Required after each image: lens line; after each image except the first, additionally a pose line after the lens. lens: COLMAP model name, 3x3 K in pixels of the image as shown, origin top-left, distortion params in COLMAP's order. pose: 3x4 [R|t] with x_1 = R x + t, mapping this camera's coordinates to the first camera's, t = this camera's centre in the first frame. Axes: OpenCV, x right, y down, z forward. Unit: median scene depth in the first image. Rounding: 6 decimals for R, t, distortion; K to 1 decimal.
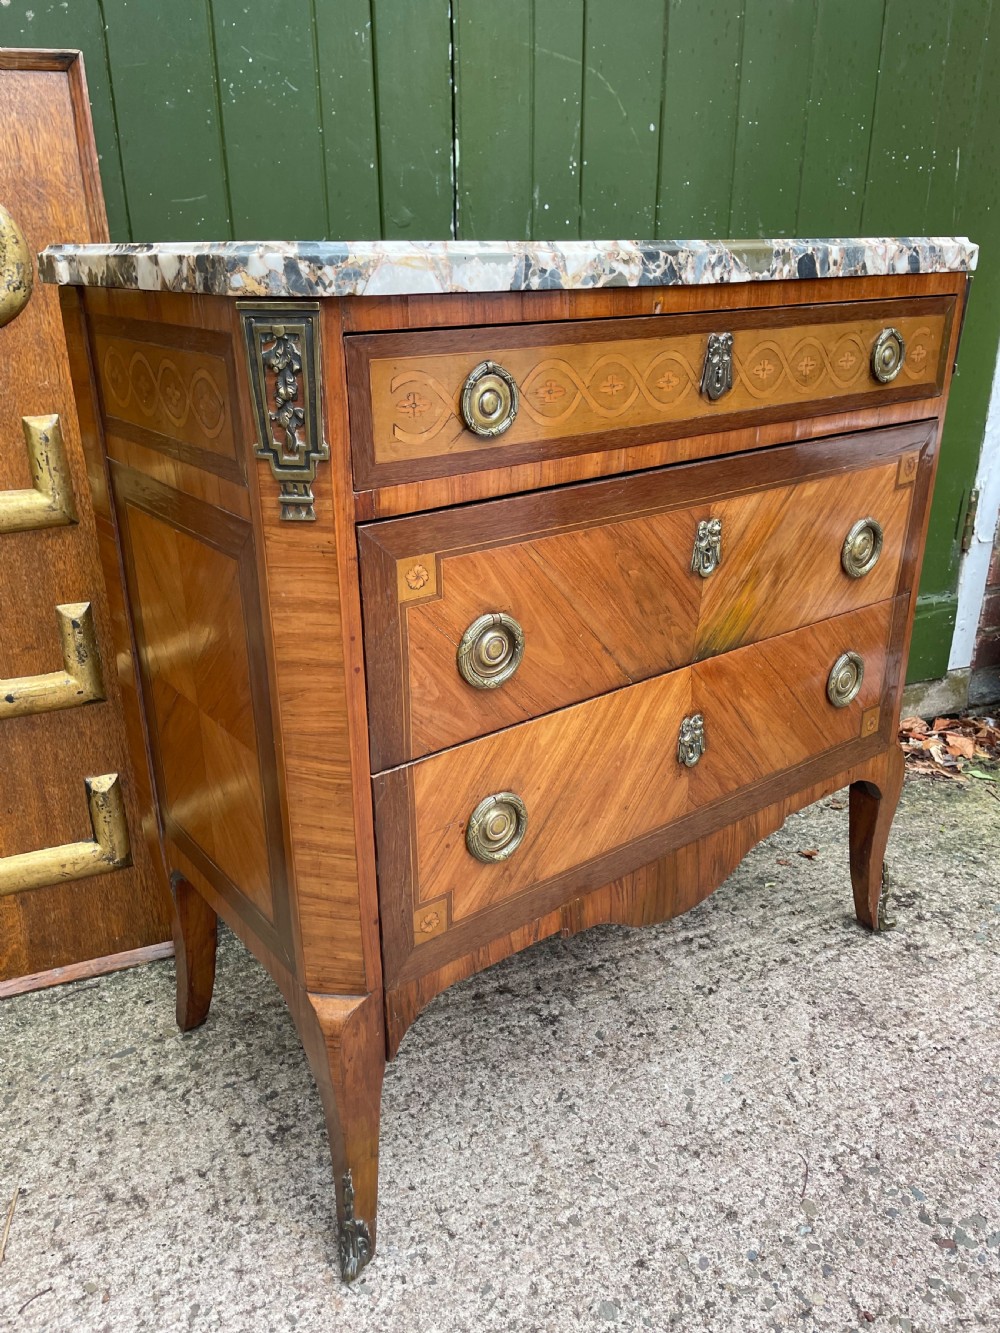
lens RADIAL K [[1003.7, 0, 495.9], [0, 1003.7, 659.3], [0, 0, 1]] dist [0.084694, -0.112854]
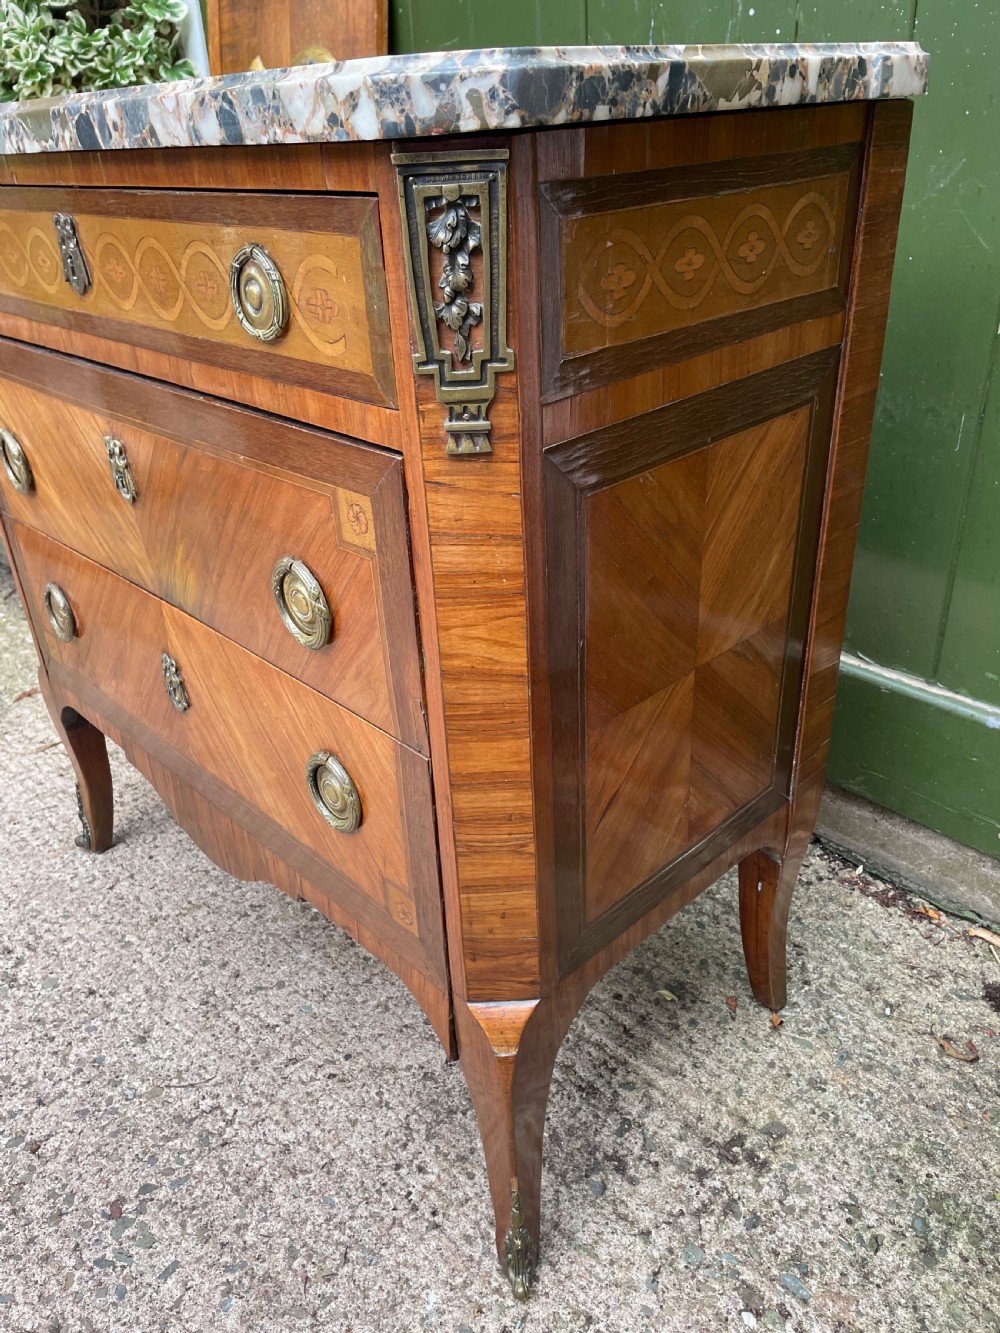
lens RADIAL K [[1008.1, 0, 495.9], [0, 1008.1, 666.0], [0, 0, 1]] dist [0.084798, -0.117305]
pose [[0.352373, 0.442379, -0.824703, 1.064009], [-0.305236, 0.887362, 0.345571, -0.303616], [0.884683, 0.129959, 0.447712, 0.764056]]
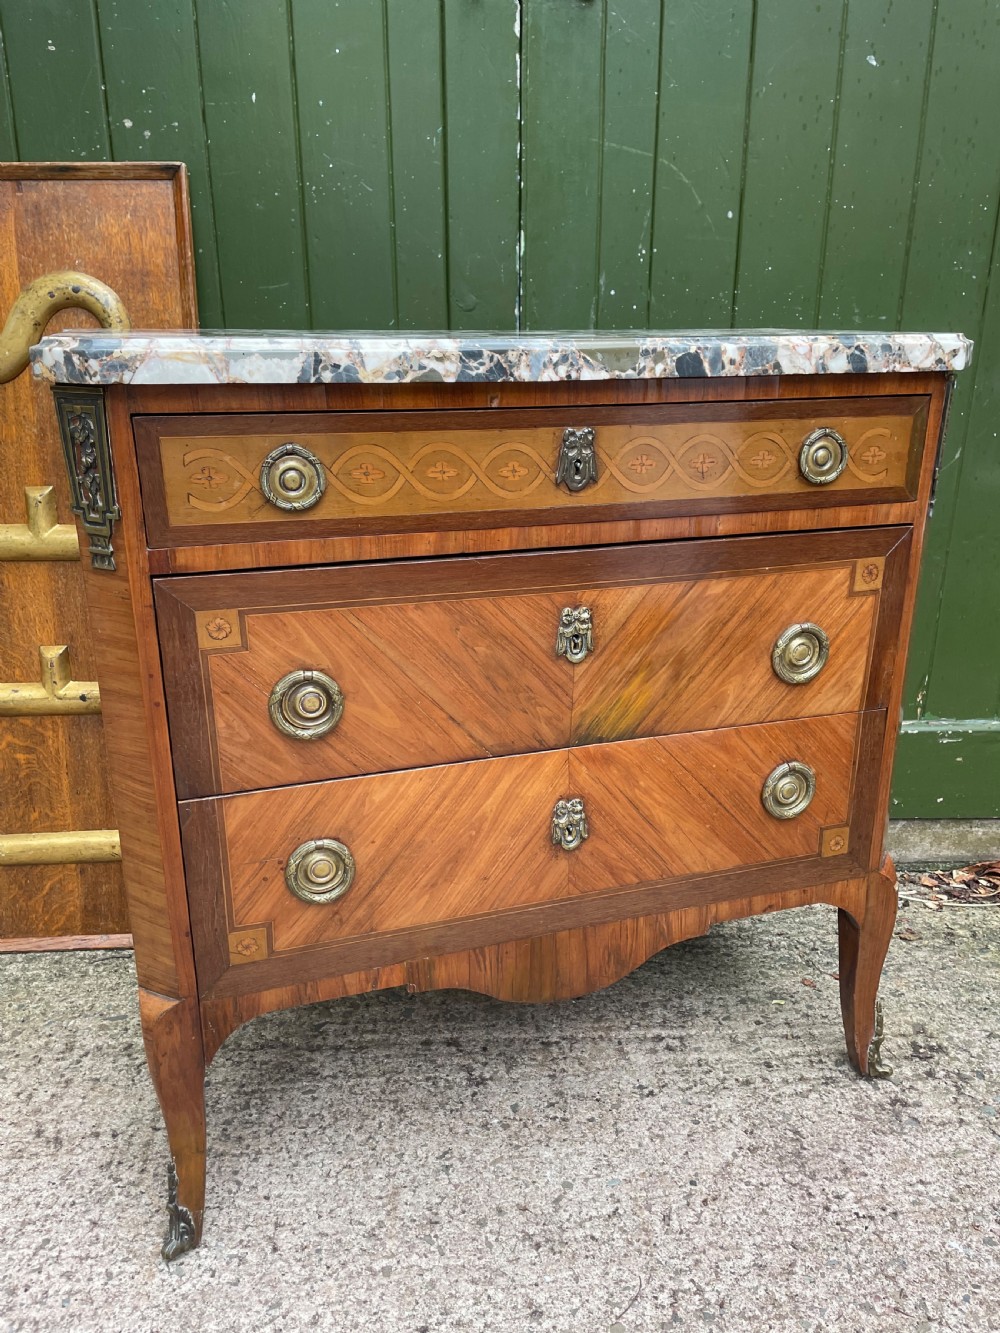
lens RADIAL K [[1002.8, 0, 515.5], [0, 1002.8, 668.2], [0, 0, 1]] dist [0.086092, -0.115220]
pose [[0.945033, 0.119518, -0.304348, 0.420455], [-0.133220, 0.990782, -0.024581, -0.039919], [0.298604, 0.063775, 0.952244, 0.023693]]
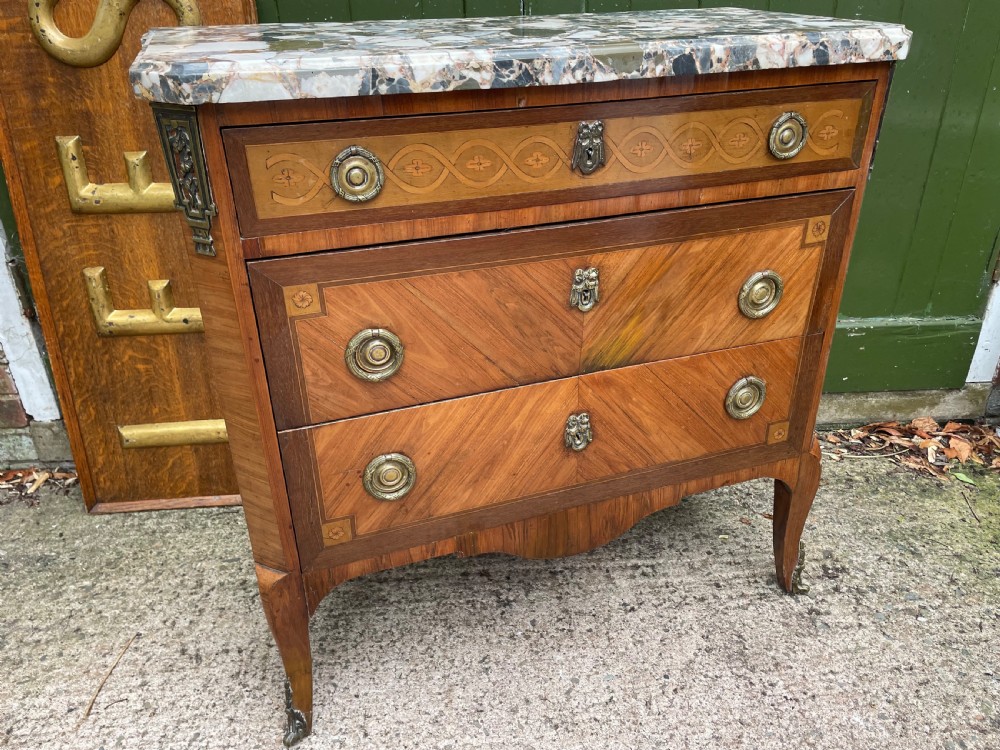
lens RADIAL K [[753.8, 0, 511.9], [0, 753.8, 365.1], [0, 0, 1]] dist [0.085071, -0.114136]
pose [[0.951735, 0.145906, -0.270023, 0.355174], [-0.114485, 0.985047, 0.128748, -0.116281], [0.284771, -0.091620, 0.954207, 0.057439]]
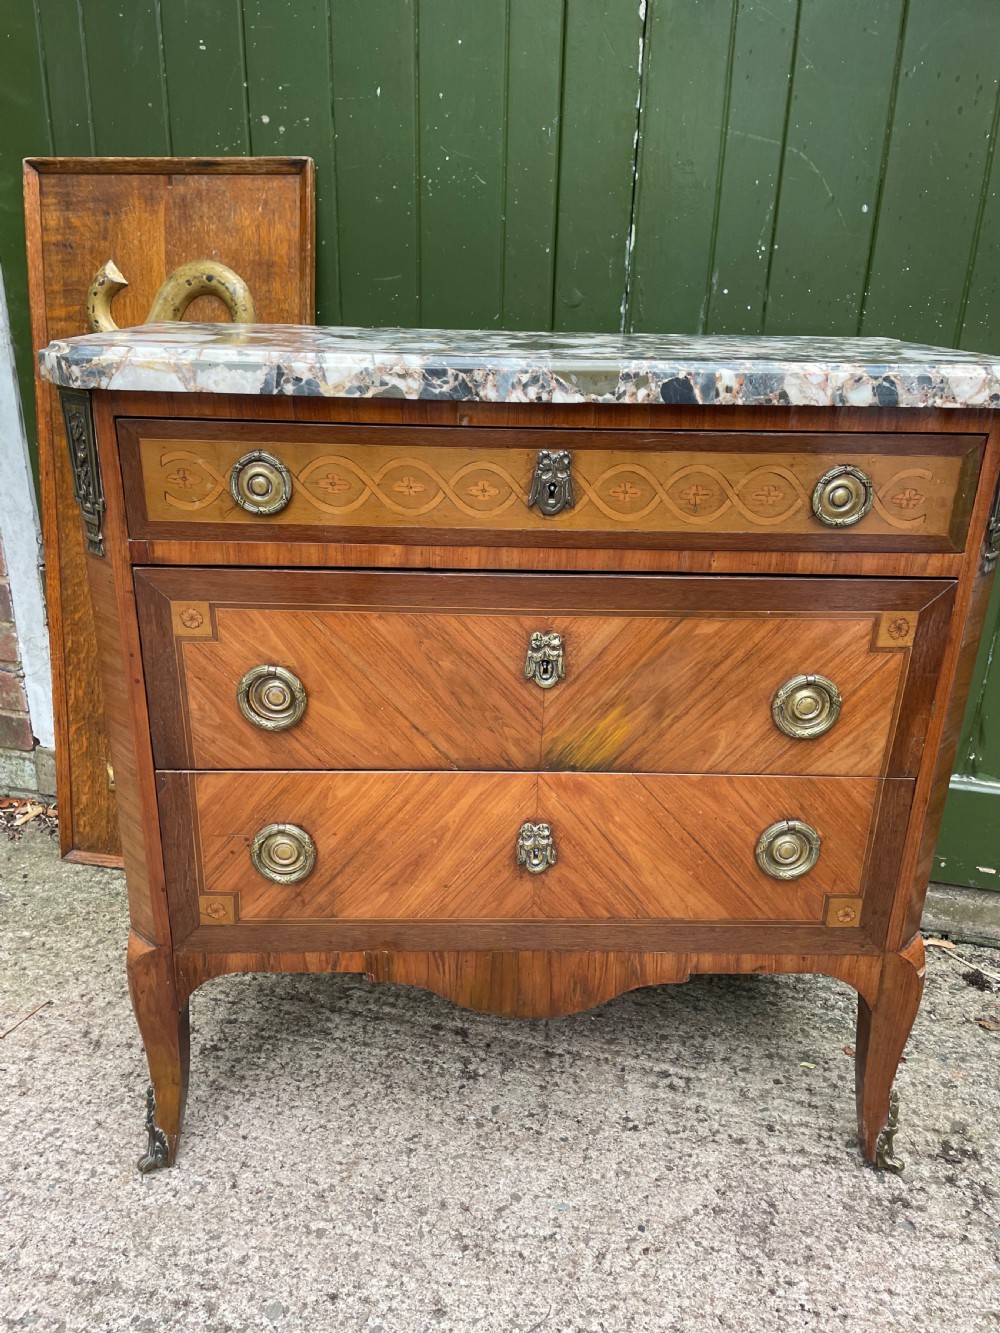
lens RADIAL K [[1003.0, 0, 492.9], [0, 1003.0, 681.7], [0, 0, 1]] dist [0.087882, -0.117771]
pose [[0.811989, 0.244266, -0.530102, 0.631171], [-0.247078, 0.966678, 0.066972, -0.129539], [0.528797, 0.076597, 0.845285, 0.128548]]
